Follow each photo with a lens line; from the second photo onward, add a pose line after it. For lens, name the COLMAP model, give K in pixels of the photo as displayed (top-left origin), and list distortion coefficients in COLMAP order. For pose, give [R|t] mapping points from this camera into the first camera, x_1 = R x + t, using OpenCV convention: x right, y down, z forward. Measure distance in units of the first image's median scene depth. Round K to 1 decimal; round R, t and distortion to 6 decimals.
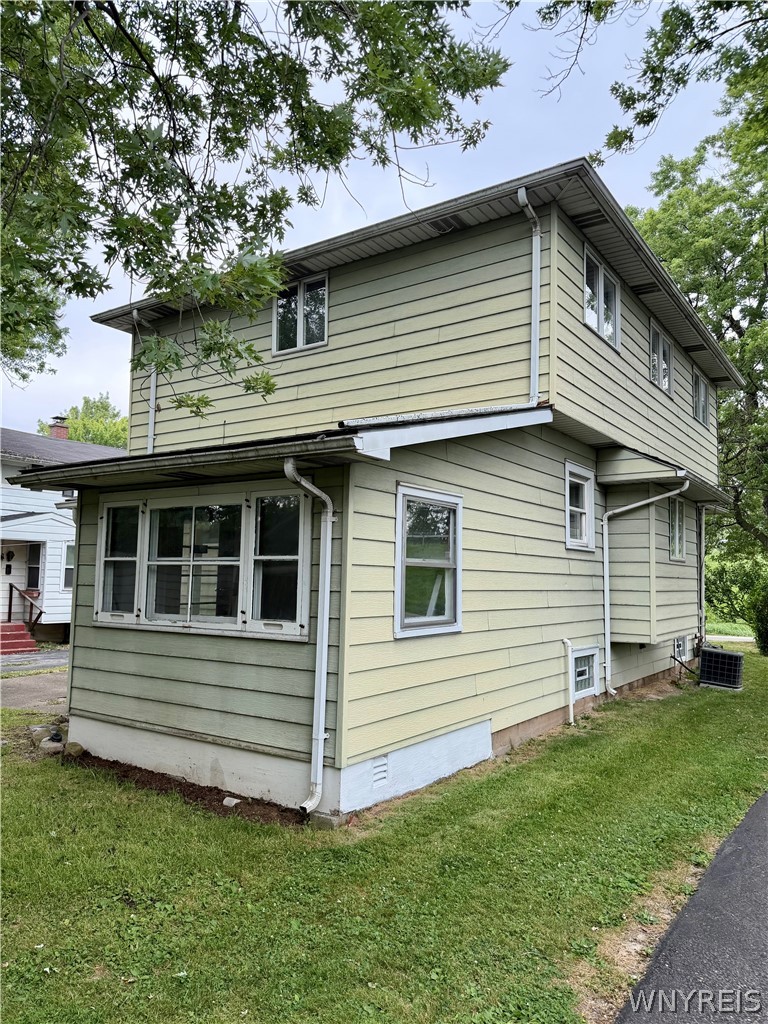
lens RADIAL K [[713.8, 0, 384.0], [0, 713.8, 512.0], [0, 0, 1]] dist [0.192019, -0.368479]
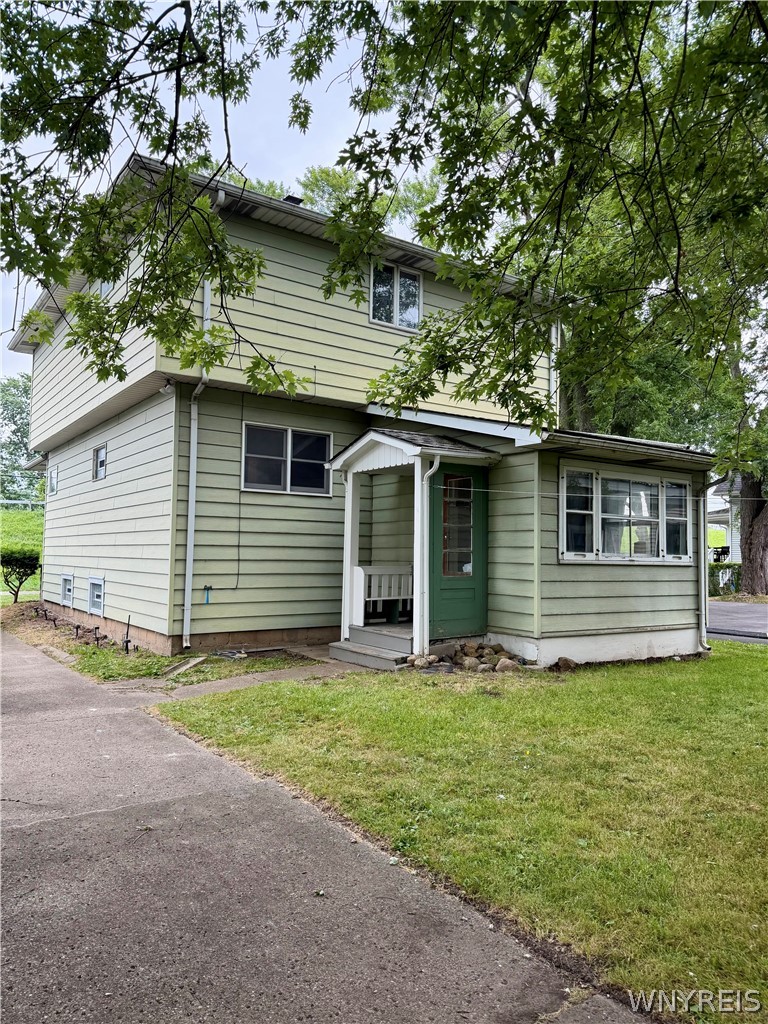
lens RADIAL K [[713.8, 0, 384.0], [0, 713.8, 512.0], [0, 0, 1]] dist [0.192019, -0.368479]
pose [[0.349751, 0.047866, 0.935619, -1.811460], [-0.094945, 0.995363, -0.015431, 0.126023], [-0.932019, -0.083435, 0.352673, 0.927222]]
